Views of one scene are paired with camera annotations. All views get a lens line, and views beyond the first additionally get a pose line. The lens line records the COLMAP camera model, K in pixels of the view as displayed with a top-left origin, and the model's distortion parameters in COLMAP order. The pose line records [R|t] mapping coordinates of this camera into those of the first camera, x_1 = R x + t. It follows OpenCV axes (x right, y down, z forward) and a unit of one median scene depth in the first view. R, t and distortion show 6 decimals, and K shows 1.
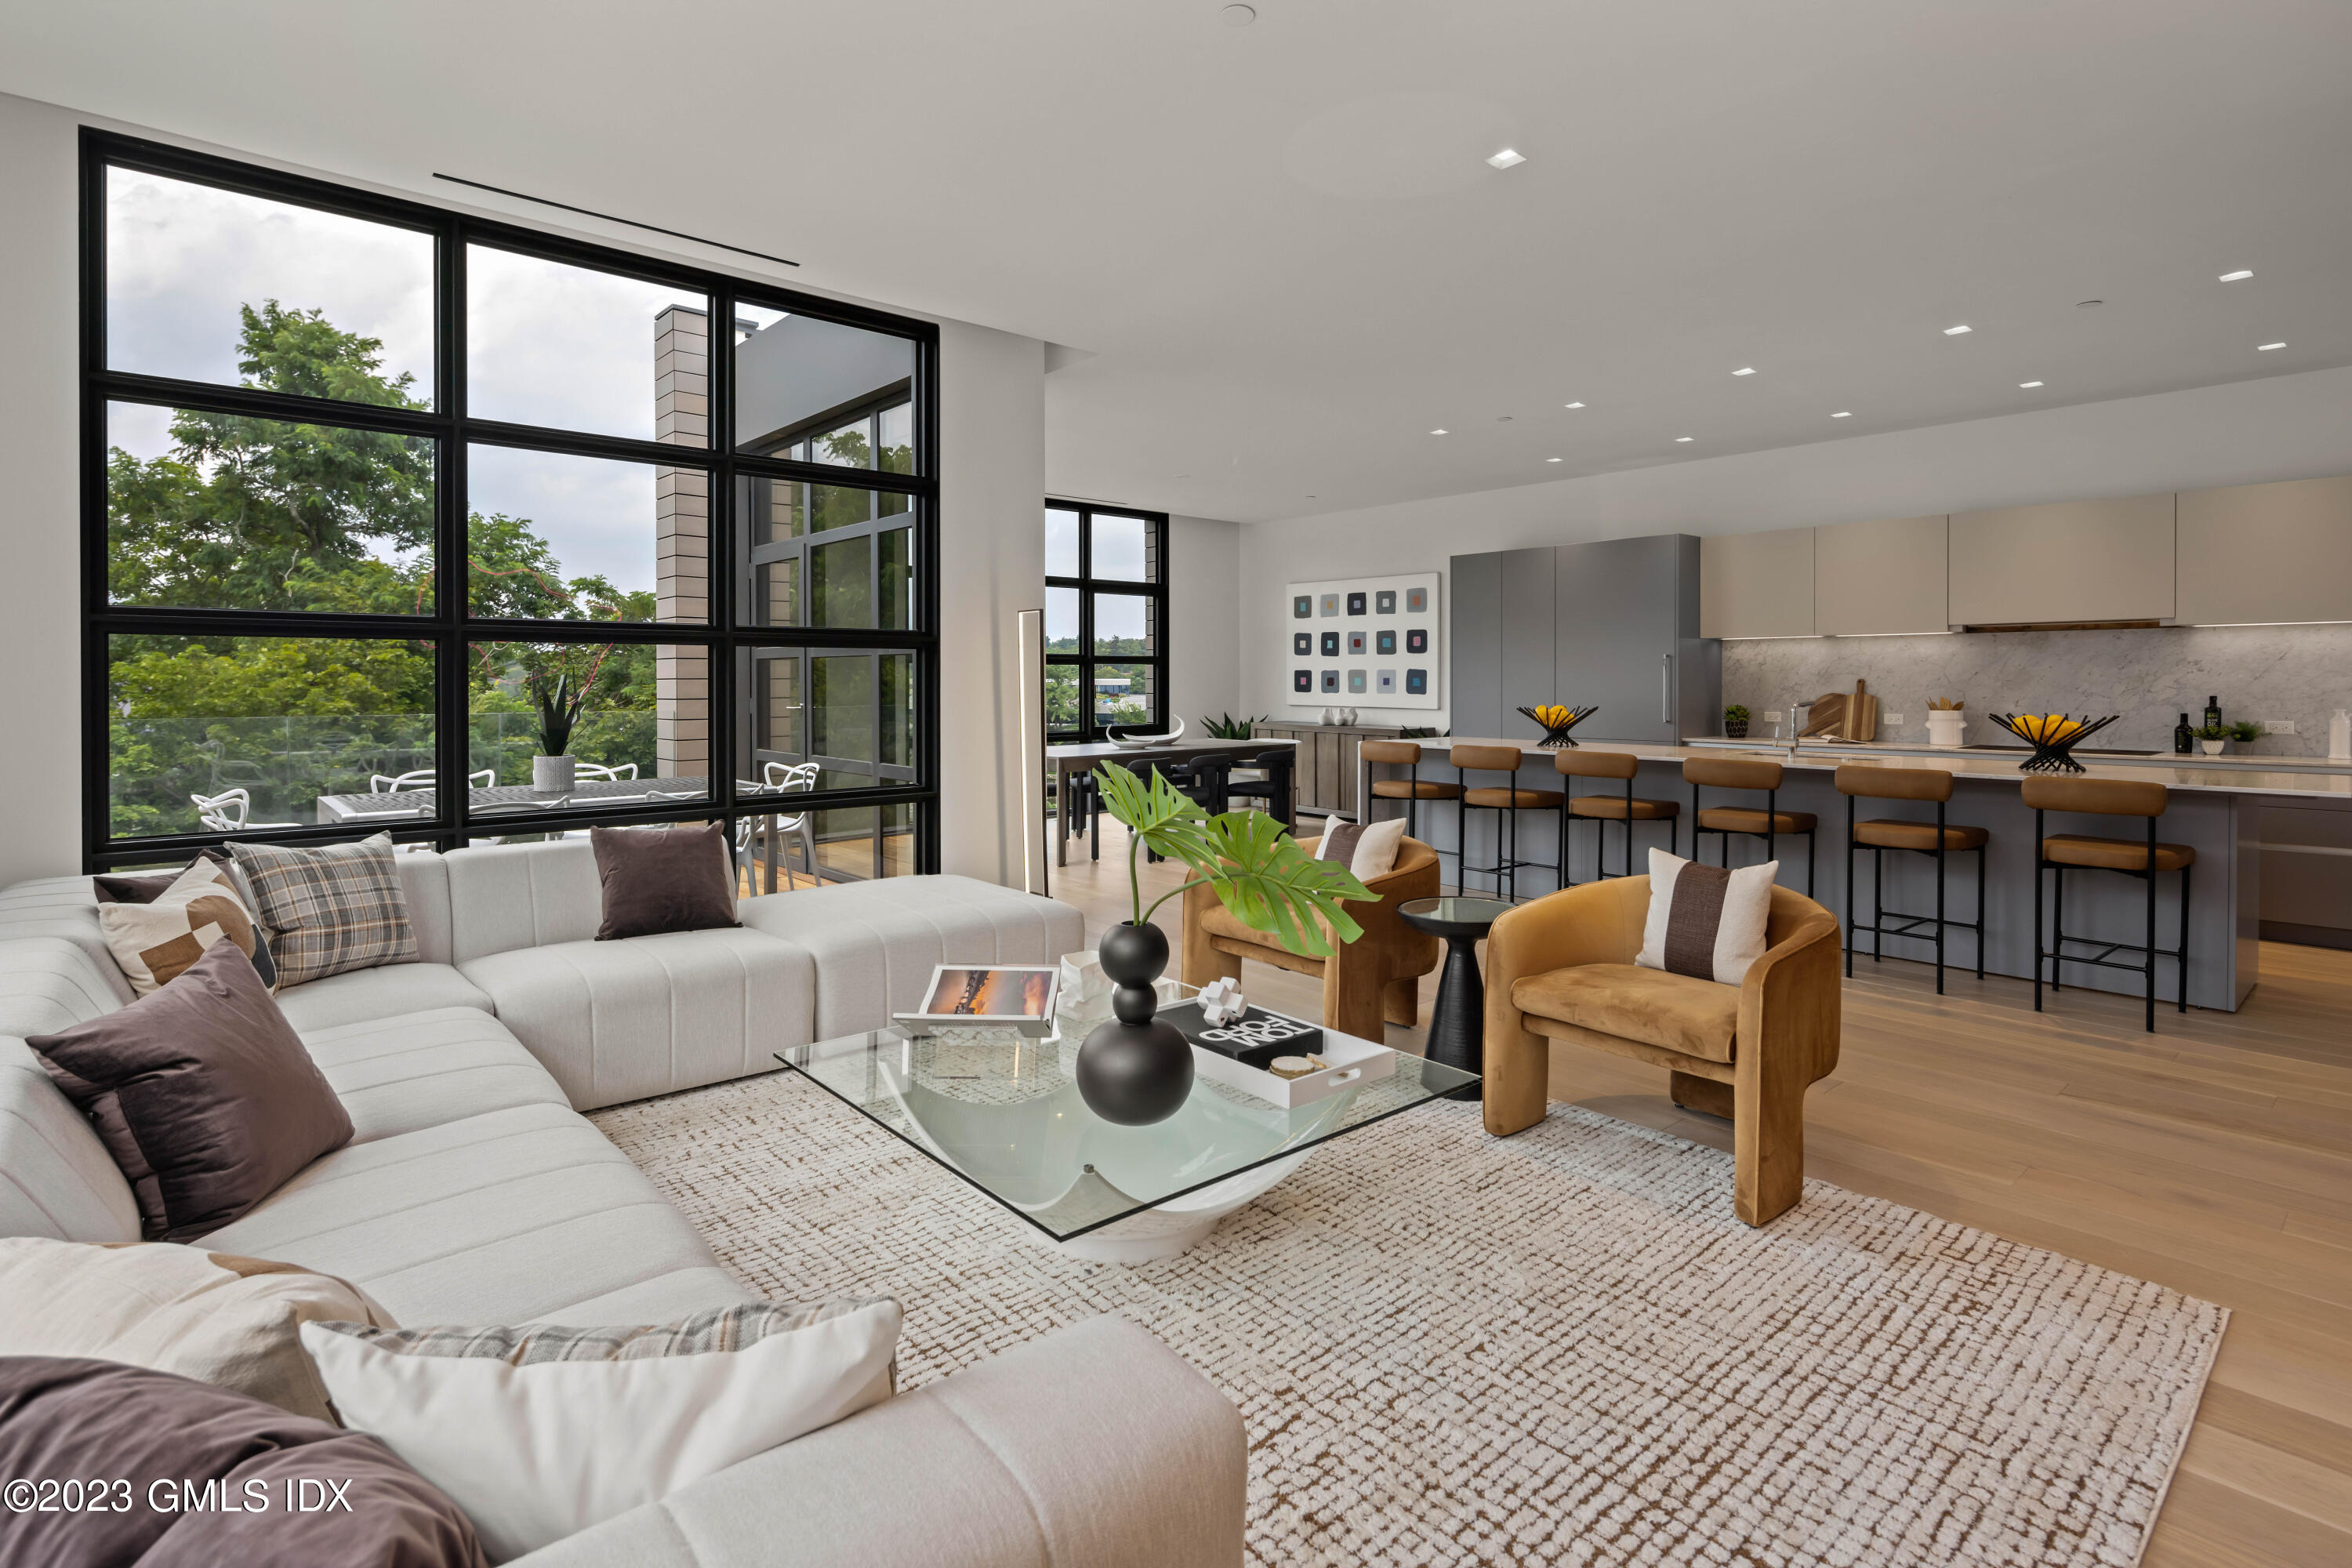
lens RADIAL K [[1134.6, 0, 1159.8], [0, 1134.6, 689.6], [0, 0, 1]] dist [0.001704, -0.003881]
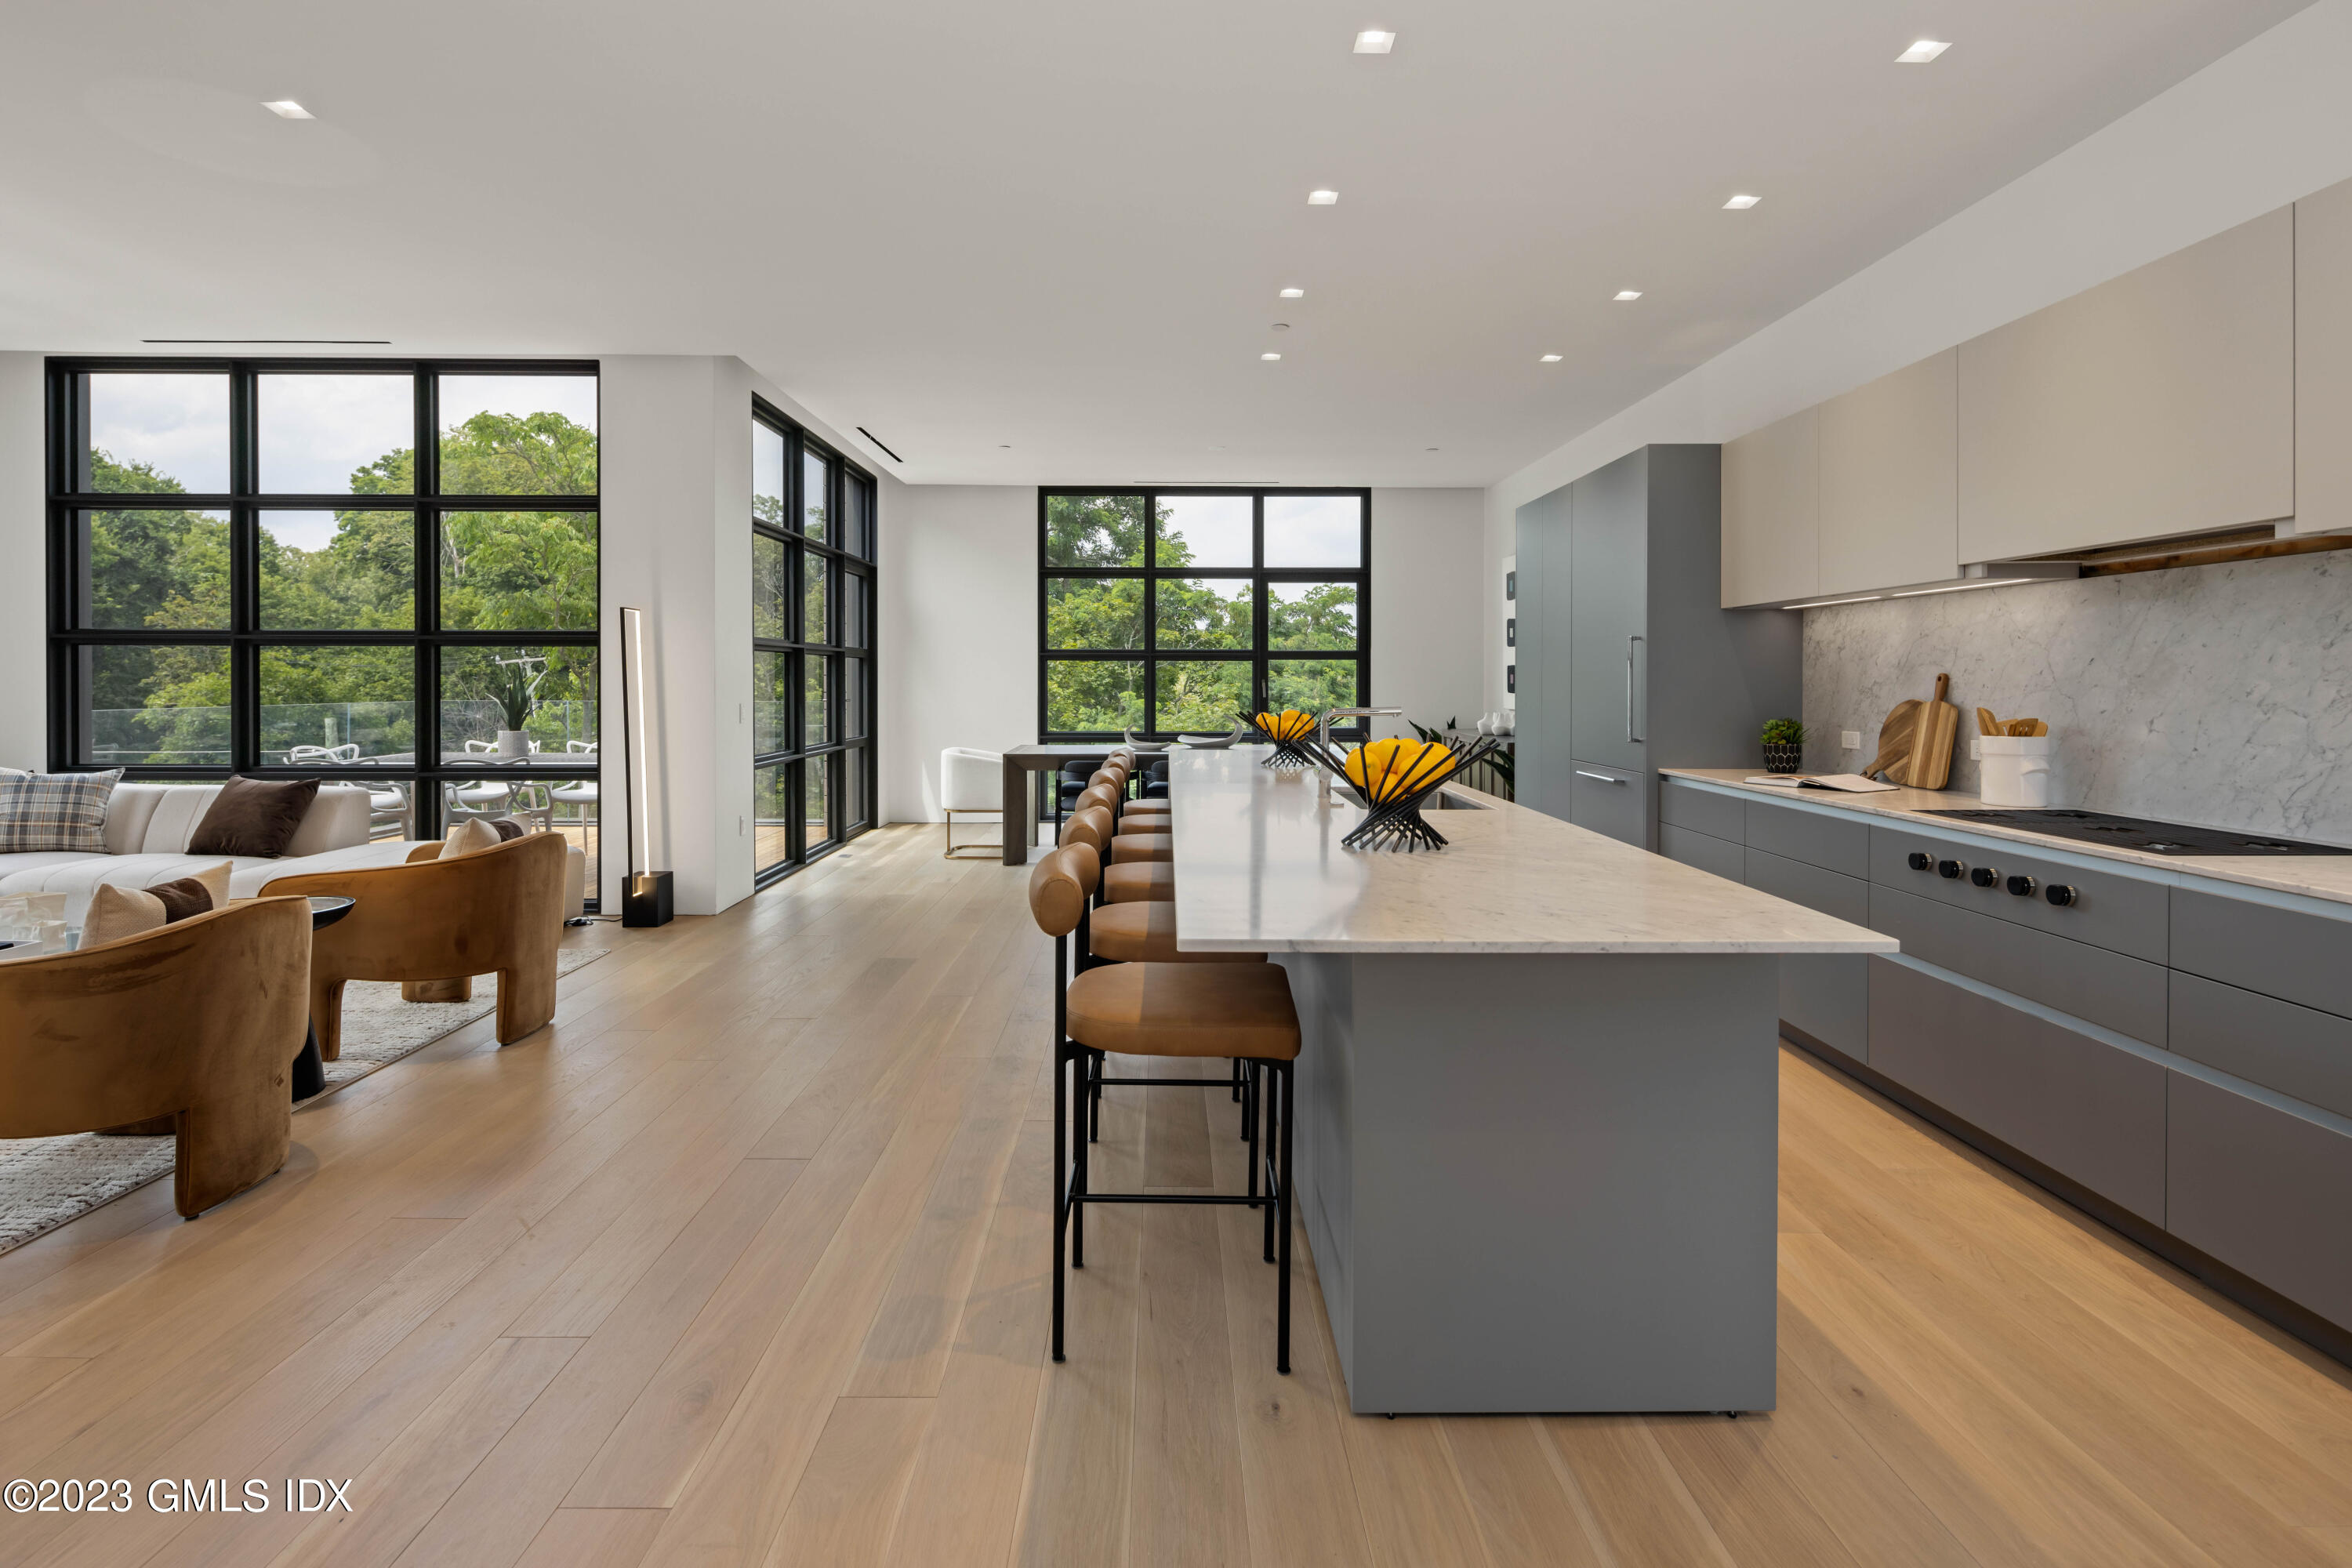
lens RADIAL K [[1134.6, 0, 1174.8], [0, 1134.6, 689.1], [0, 0, 1]] dist [0.001704, -0.003881]
pose [[0.762510, 0.007938, -0.646928, 0.687675], [-0.008583, 0.999961, 0.002153, -0.000200], [0.646920, 0.003911, 0.762548, 0.358455]]
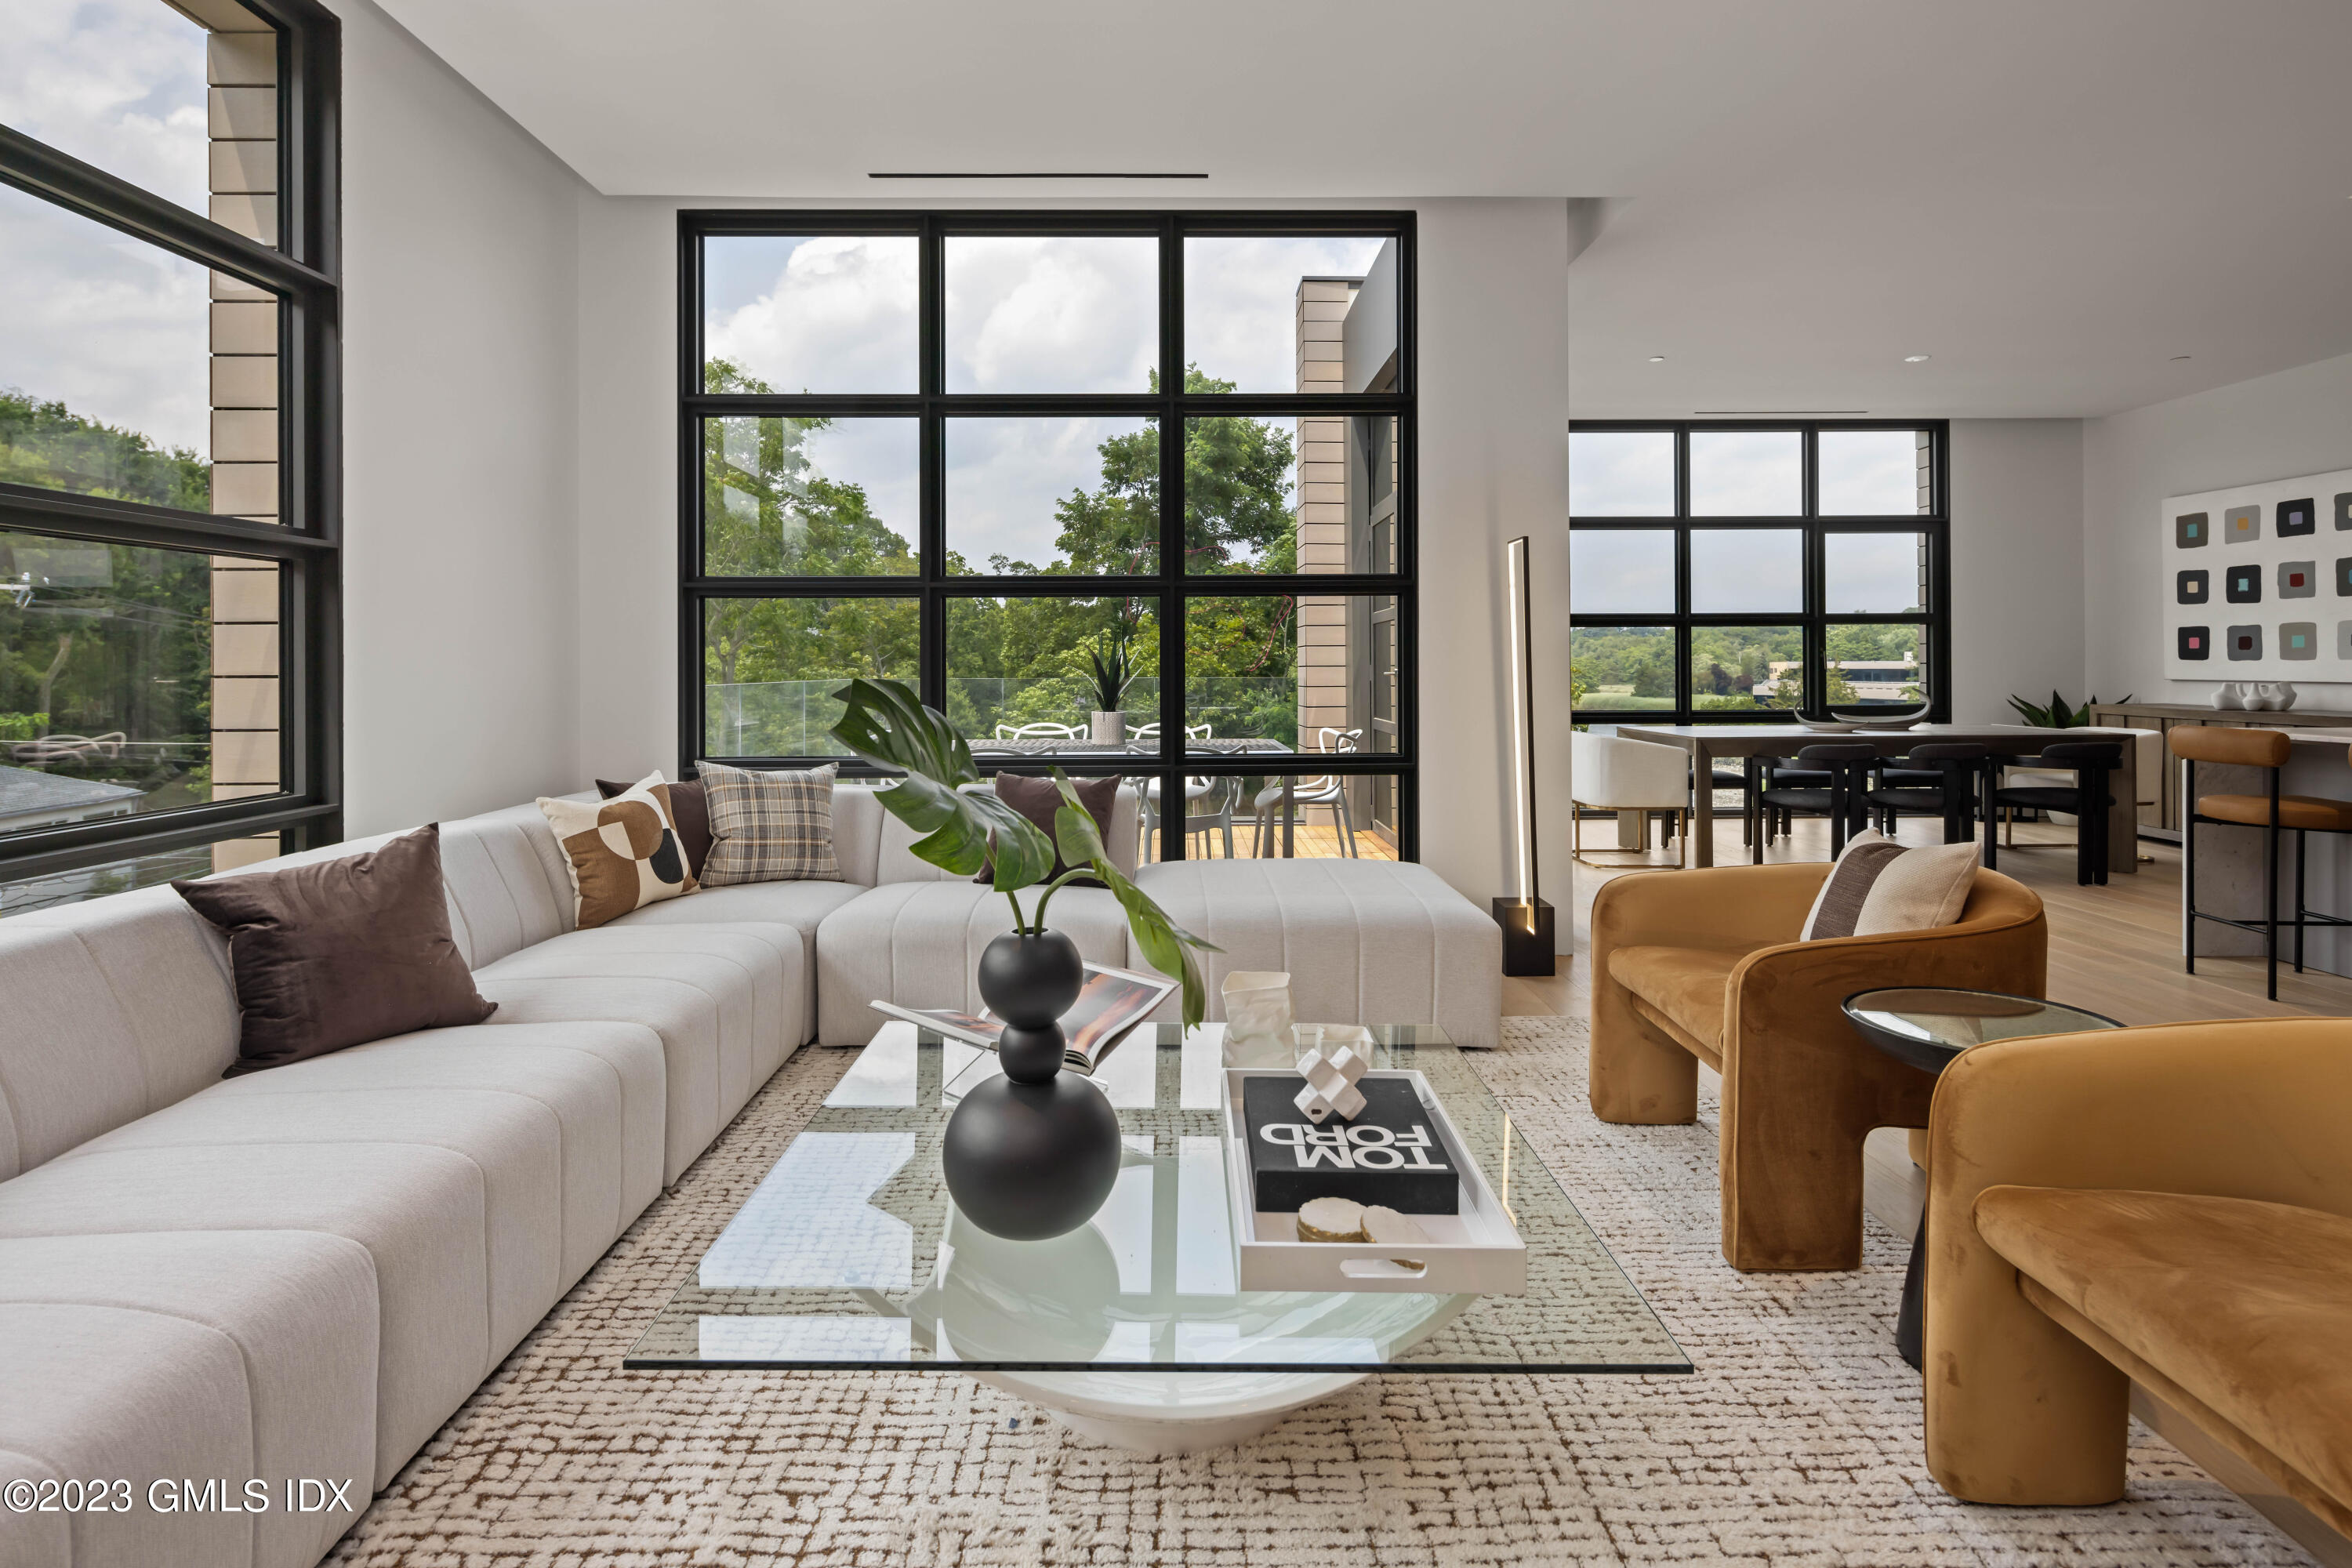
lens RADIAL K [[1134.6, 0, 1170.1], [0, 1134.6, 662.7], [0, 0, 1]] dist [0.001704, -0.003881]
pose [[0.761960, -0.004260, -0.647611, 0.148170], [-0.002037, 0.999958, -0.008974, 0.016436], [0.647621, 0.008157, 0.761919, 0.168289]]
